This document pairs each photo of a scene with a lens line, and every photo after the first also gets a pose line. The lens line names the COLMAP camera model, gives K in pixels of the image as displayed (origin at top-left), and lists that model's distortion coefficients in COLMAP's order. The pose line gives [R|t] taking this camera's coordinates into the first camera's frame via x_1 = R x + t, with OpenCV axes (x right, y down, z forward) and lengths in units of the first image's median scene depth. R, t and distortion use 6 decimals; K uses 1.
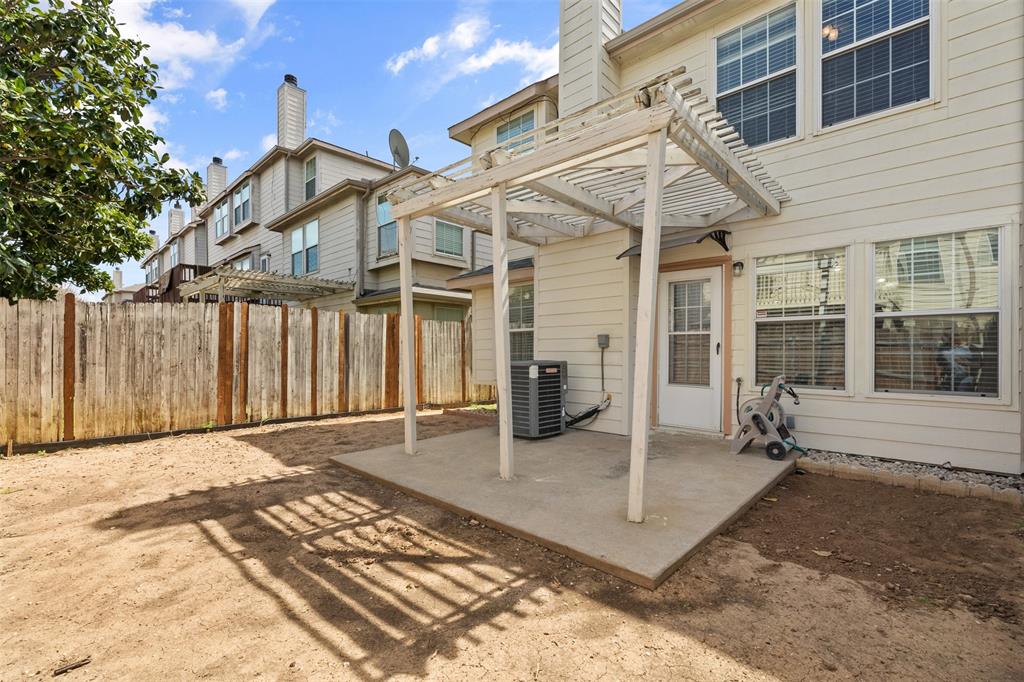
lens RADIAL K [[453.3, 0, 513.0], [0, 453.3, 345.3], [0, 0, 1]] dist [-0.008198, 0.001625]
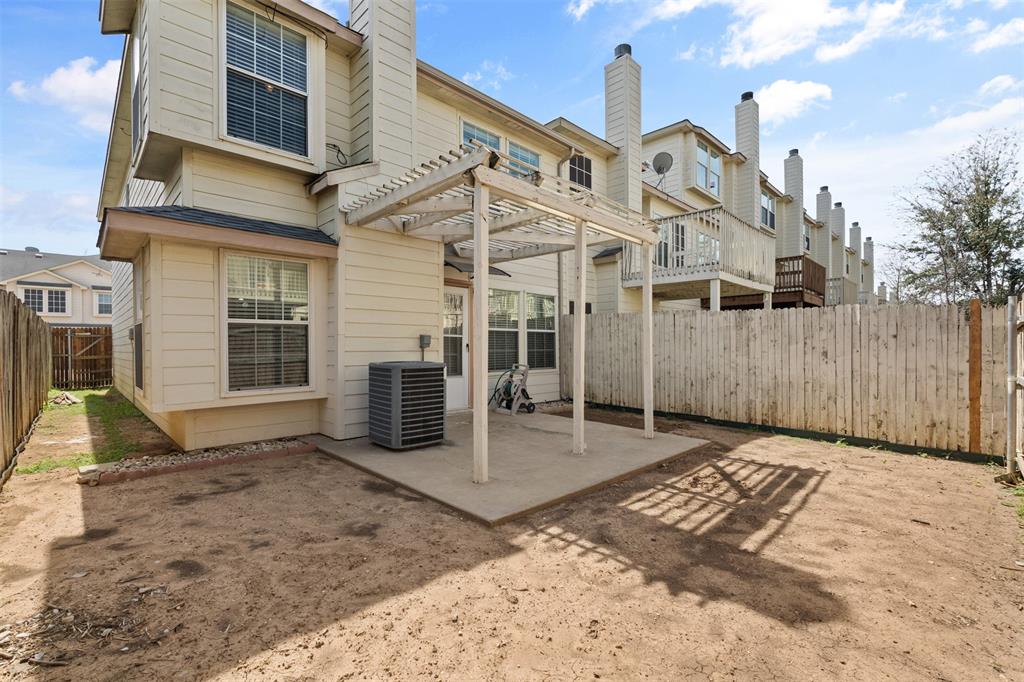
lens RADIAL K [[453.3, 0, 514.0], [0, 453.3, 349.4], [0, 0, 1]] dist [-0.008198, 0.001625]
pose [[0.025037, -0.008508, 0.999650, -1.536858], [-0.015308, 0.999843, 0.008893, 0.000750], [-0.999569, -0.015525, 0.024902, 1.411185]]
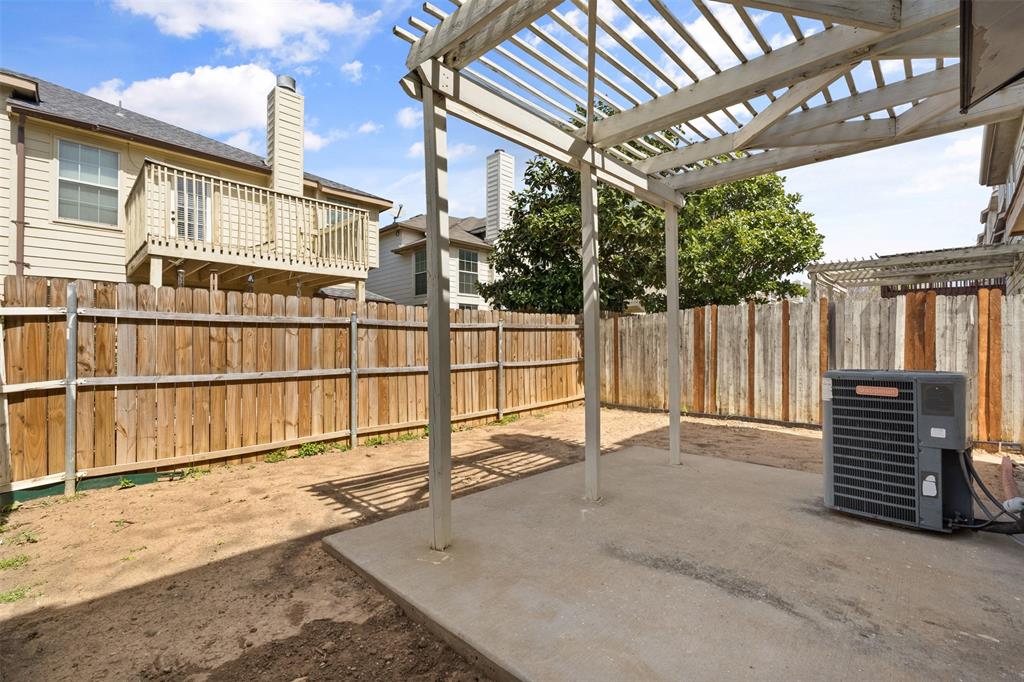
lens RADIAL K [[453.3, 0, 508.1], [0, 453.3, 341.9], [0, 0, 1]] dist [-0.008198, 0.001625]
pose [[-0.040172, -0.010317, -0.999140, 1.052273], [0.012273, 0.999866, -0.010818, 0.003031], [0.999117, -0.012697, -0.040040, 1.079374]]
